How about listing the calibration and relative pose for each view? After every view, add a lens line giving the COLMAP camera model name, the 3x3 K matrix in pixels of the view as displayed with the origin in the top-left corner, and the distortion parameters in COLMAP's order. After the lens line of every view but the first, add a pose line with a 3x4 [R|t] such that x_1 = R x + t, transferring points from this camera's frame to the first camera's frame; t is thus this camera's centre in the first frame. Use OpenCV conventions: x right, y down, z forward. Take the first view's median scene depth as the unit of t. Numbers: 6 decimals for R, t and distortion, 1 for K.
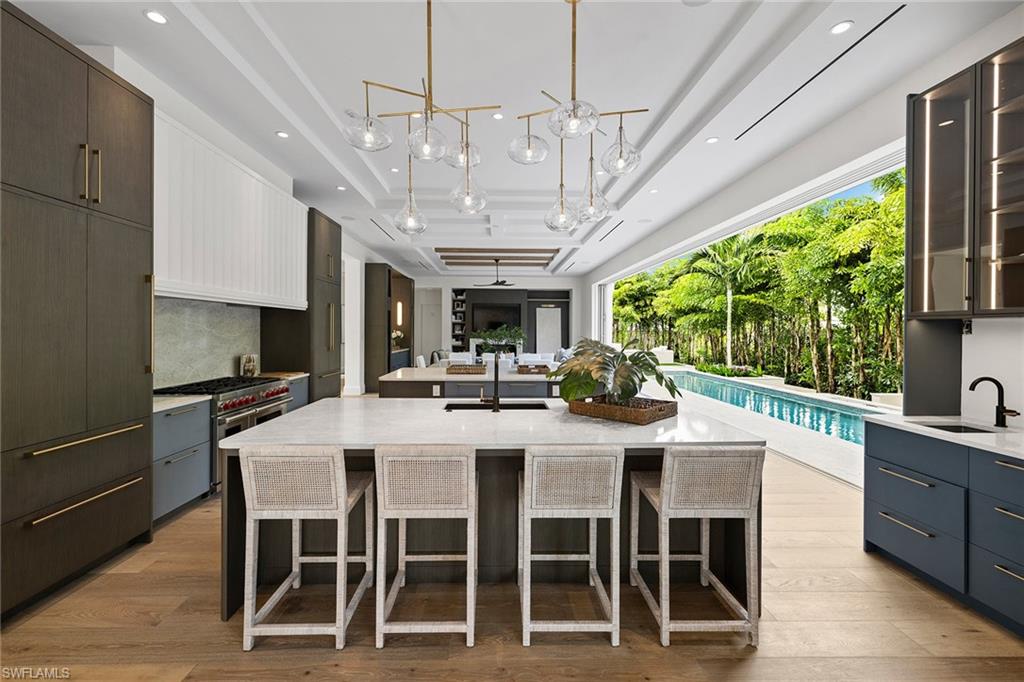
lens RADIAL K [[429.5, 0, 508.6], [0, 429.5, 331.4], [0, 0, 1]] dist [-0.000598, -0.000018]
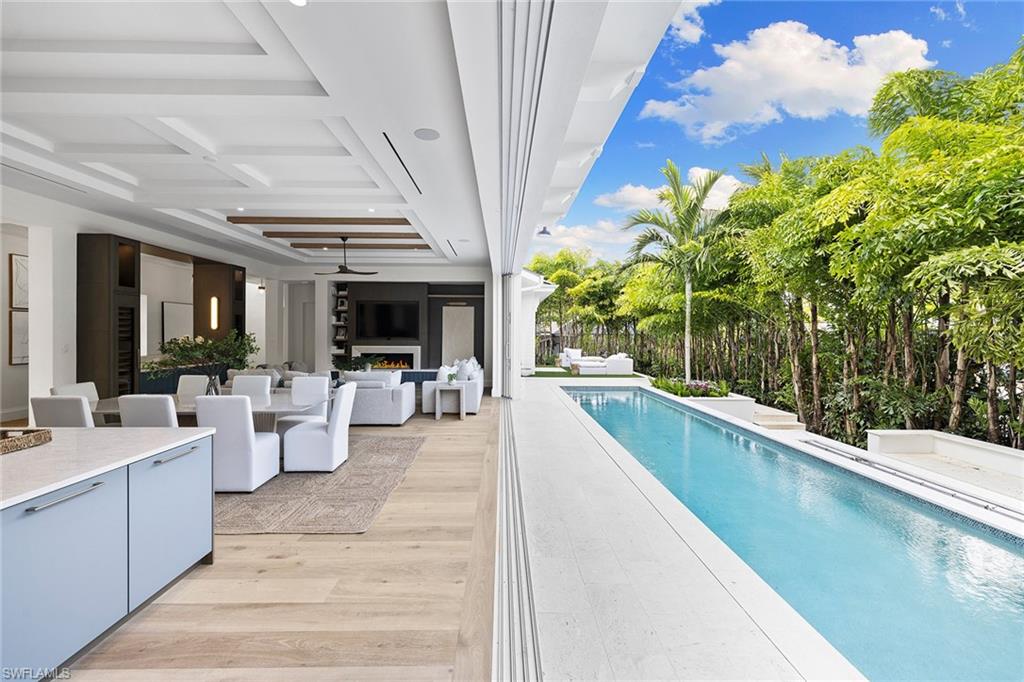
lens RADIAL K [[430.8, 0, 510.2], [0, 430.8, 333.3], [0, 0, 1]] dist [-0.000178, 0.000164]
pose [[0.999983, -0.000375, -0.005873, 0.208420], [0.000375, 1.000000, 0.000019, -0.006153], [0.005873, -0.000021, 0.999983, 0.230889]]
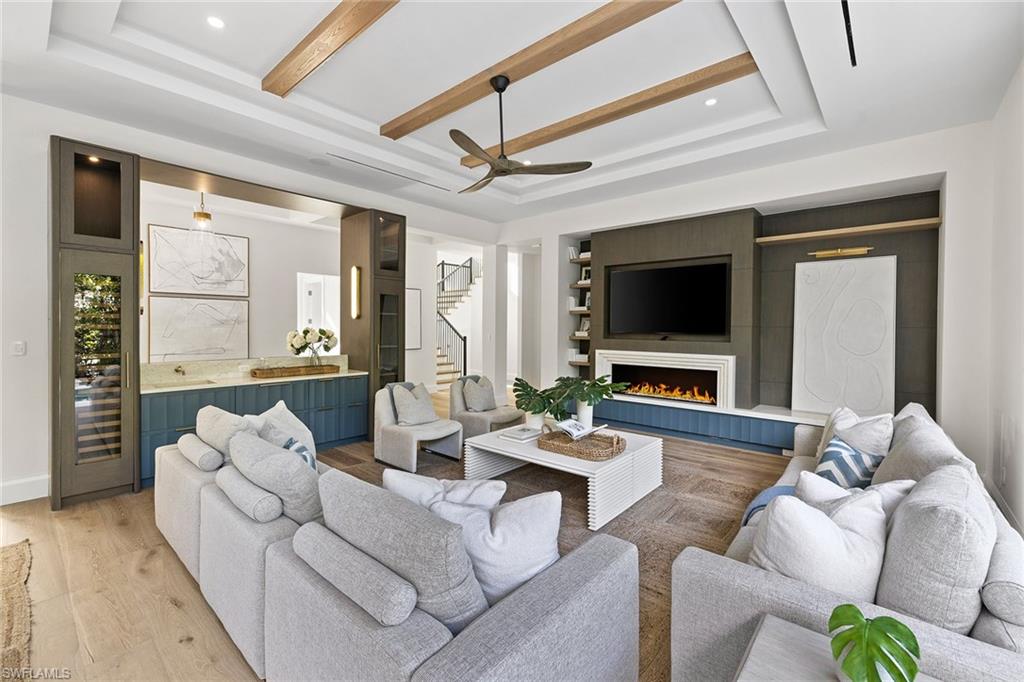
lens RADIAL K [[438.6, 0, 495.9], [0, 438.6, 329.6], [0, 0, 1]] dist [-0.000208, 0.000108]
pose [[0.722527, 0.006160, -0.691315, 0.142123], [-0.005862, 0.999979, 0.002785, -0.003914], [0.691317, 0.002040, 0.722548, 0.643812]]
